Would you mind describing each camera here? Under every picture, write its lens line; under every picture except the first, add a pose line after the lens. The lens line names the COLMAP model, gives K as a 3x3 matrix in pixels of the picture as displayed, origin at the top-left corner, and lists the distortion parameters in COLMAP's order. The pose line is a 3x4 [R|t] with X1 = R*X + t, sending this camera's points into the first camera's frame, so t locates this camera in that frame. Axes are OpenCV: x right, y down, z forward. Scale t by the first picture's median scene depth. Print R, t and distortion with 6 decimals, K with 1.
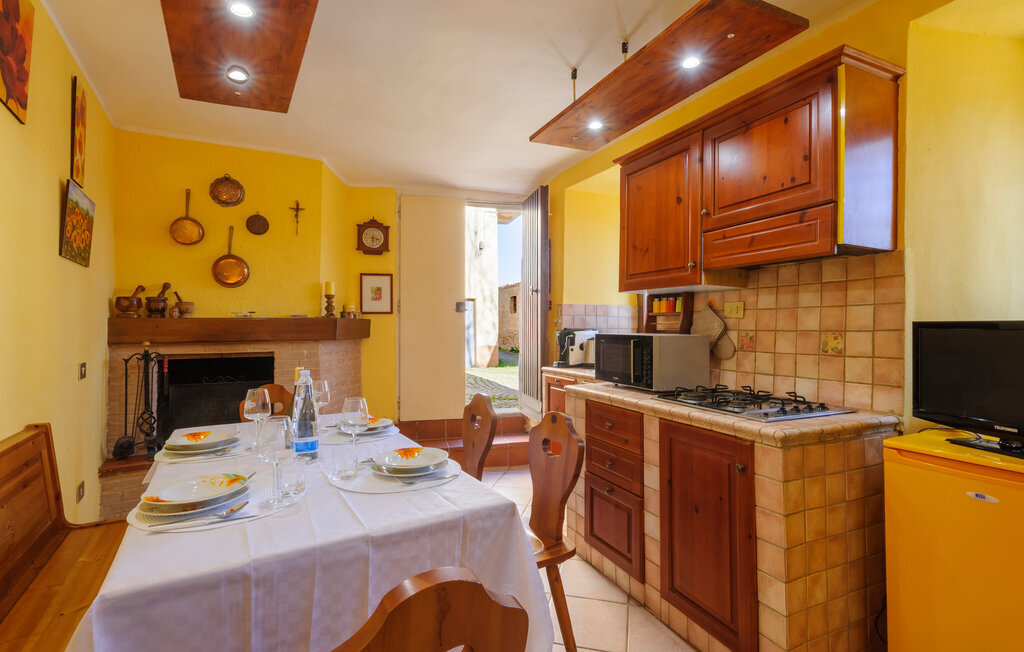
lens RADIAL K [[482.9, 0, 513.3], [0, 482.9, 322.1], [0, 0, 1]] dist [0.001259, -0.001980]
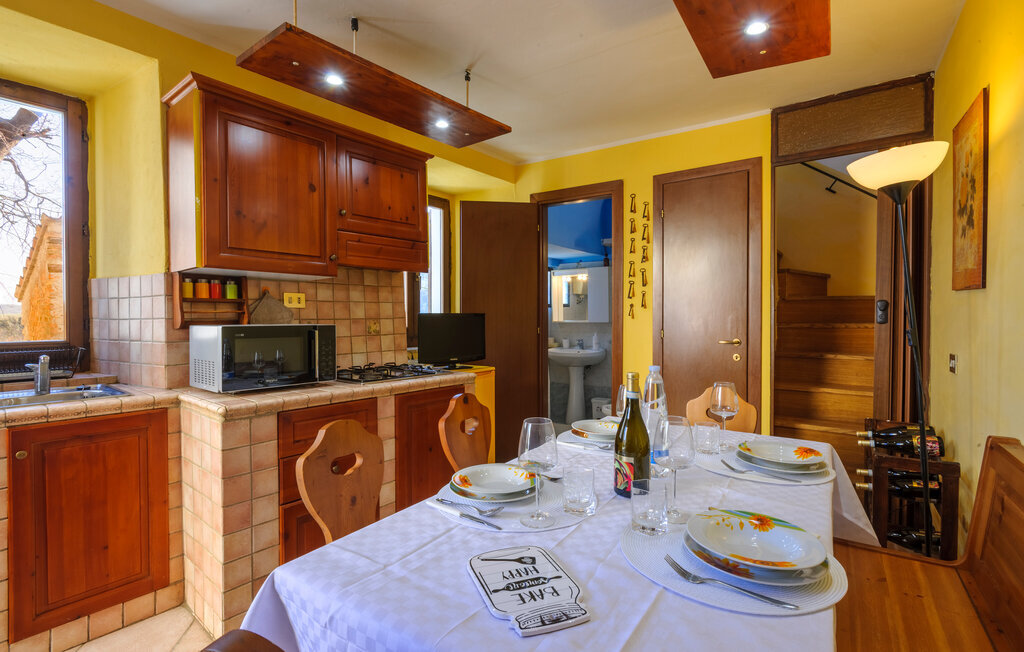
lens RADIAL K [[482.9, 0, 510.1], [0, 482.9, 322.9], [0, 0, 1]] dist [0.001259, -0.001980]
pose [[-0.451924, -0.009966, 0.892001, -0.810354], [-0.002140, 0.999947, 0.010088, 0.014435], [-0.892054, 0.002651, -0.451921, 1.224562]]
